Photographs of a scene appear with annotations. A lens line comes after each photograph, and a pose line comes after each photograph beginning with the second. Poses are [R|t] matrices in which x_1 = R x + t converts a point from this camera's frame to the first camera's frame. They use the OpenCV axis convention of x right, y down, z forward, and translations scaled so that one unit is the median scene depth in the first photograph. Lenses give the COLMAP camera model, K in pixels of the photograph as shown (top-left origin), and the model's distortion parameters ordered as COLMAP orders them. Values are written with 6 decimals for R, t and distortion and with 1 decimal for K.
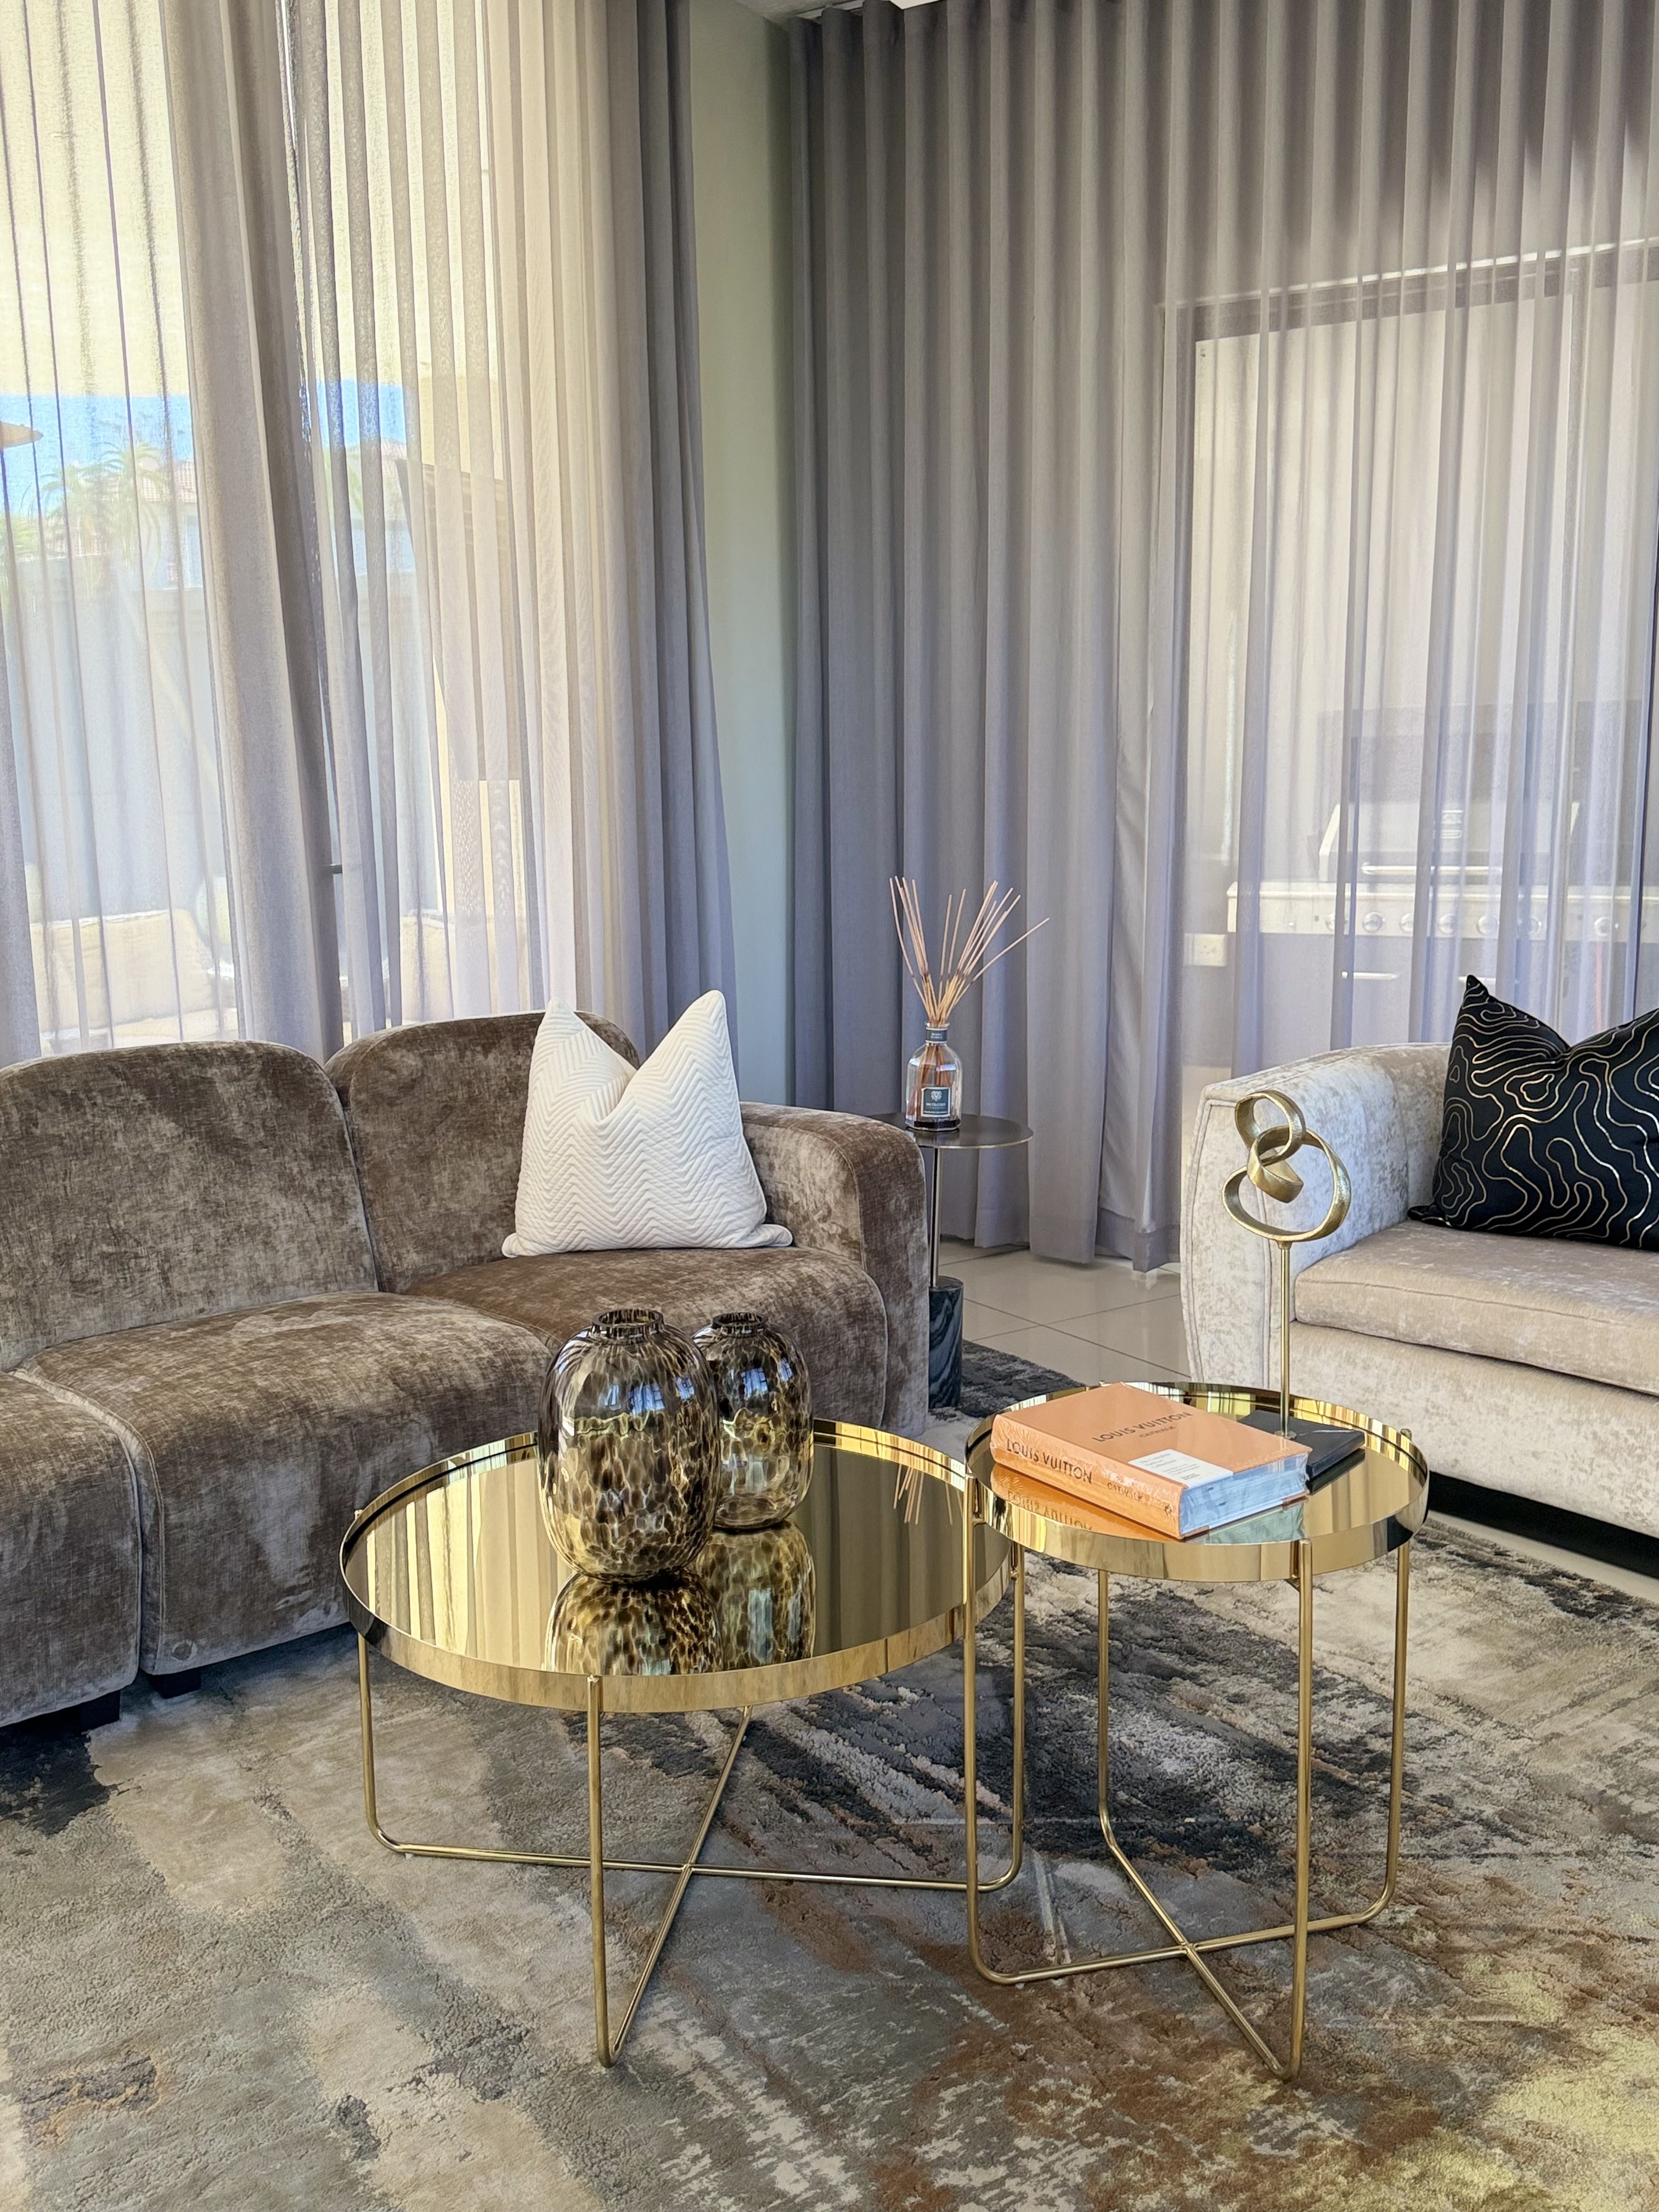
lens RADIAL K [[1911.9, 0, 829.5], [0, 1911.9, 1106.0], [0, 0, 1]] dist [0.155227, 0.001720]
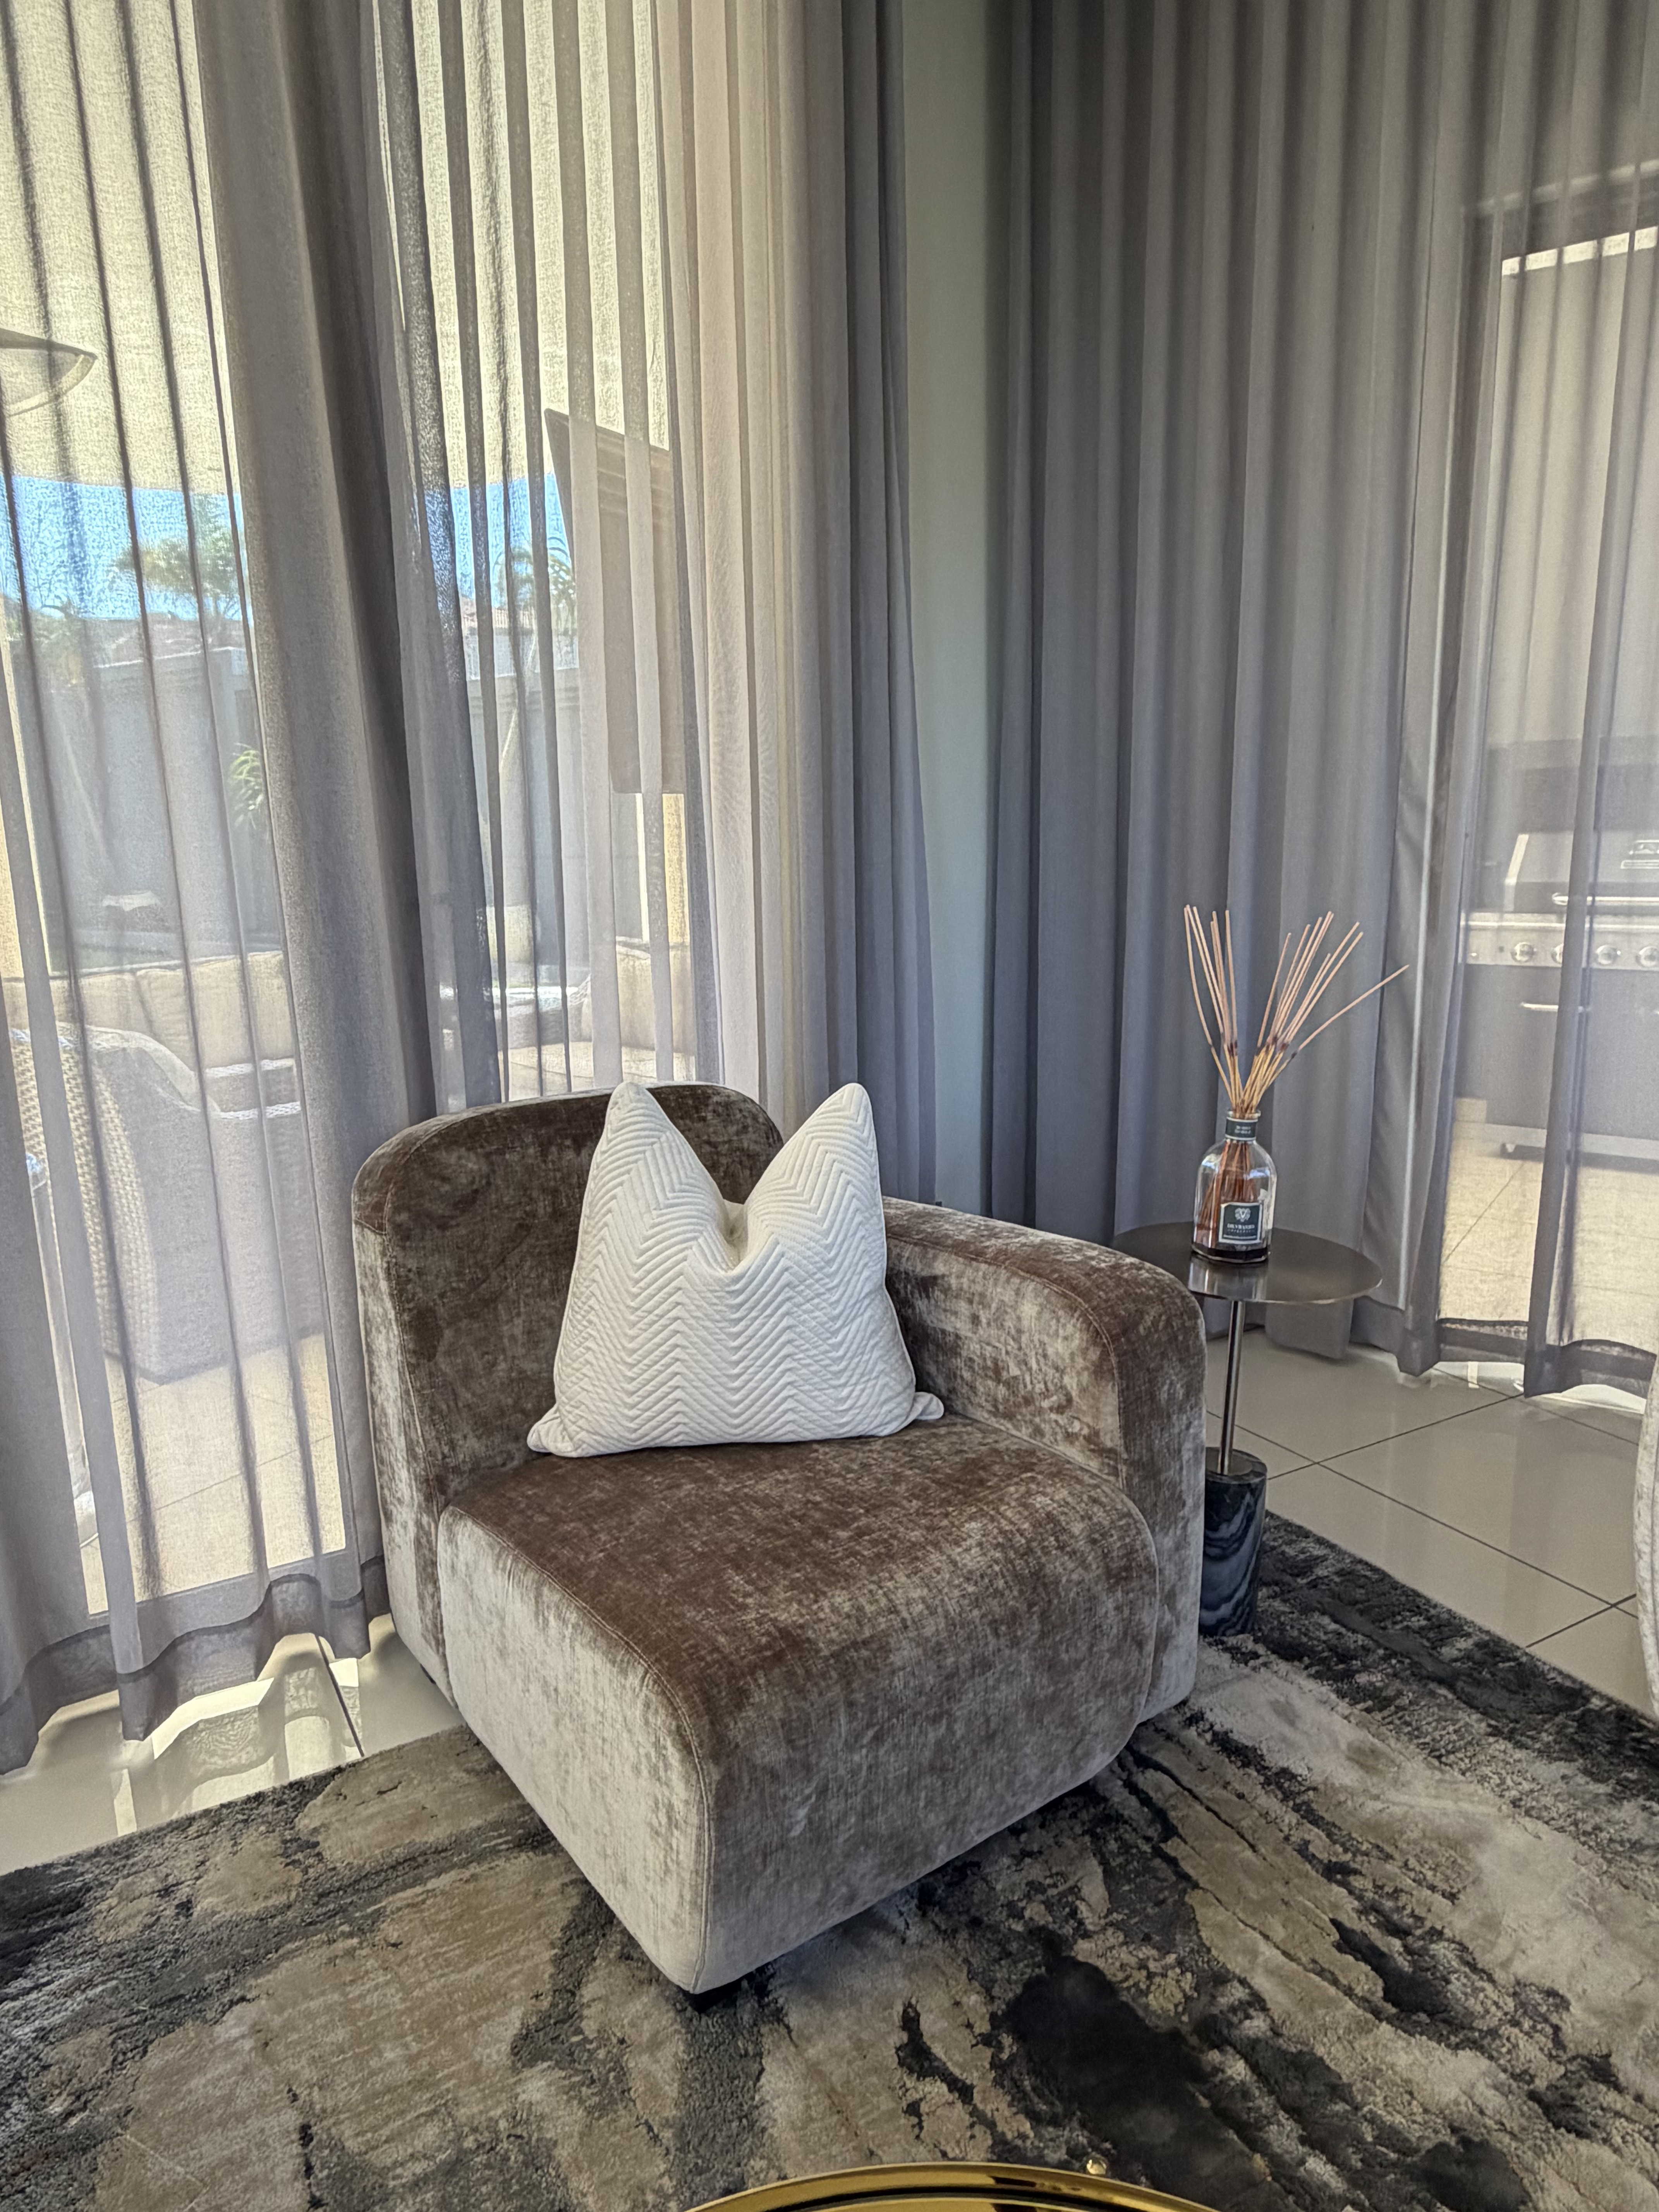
lens RADIAL K [[1434.1, 0, 829.5], [0, 1434.1, 1106.0], [0, 0, 1]] dist [-0.000574, -0.000580]
pose [[0.998574, 0.005762, -0.053077, -0.057927], [-0.004667, 0.999774, 0.020729, -0.058573], [0.053185, -0.020452, 0.998375, 0.489829]]
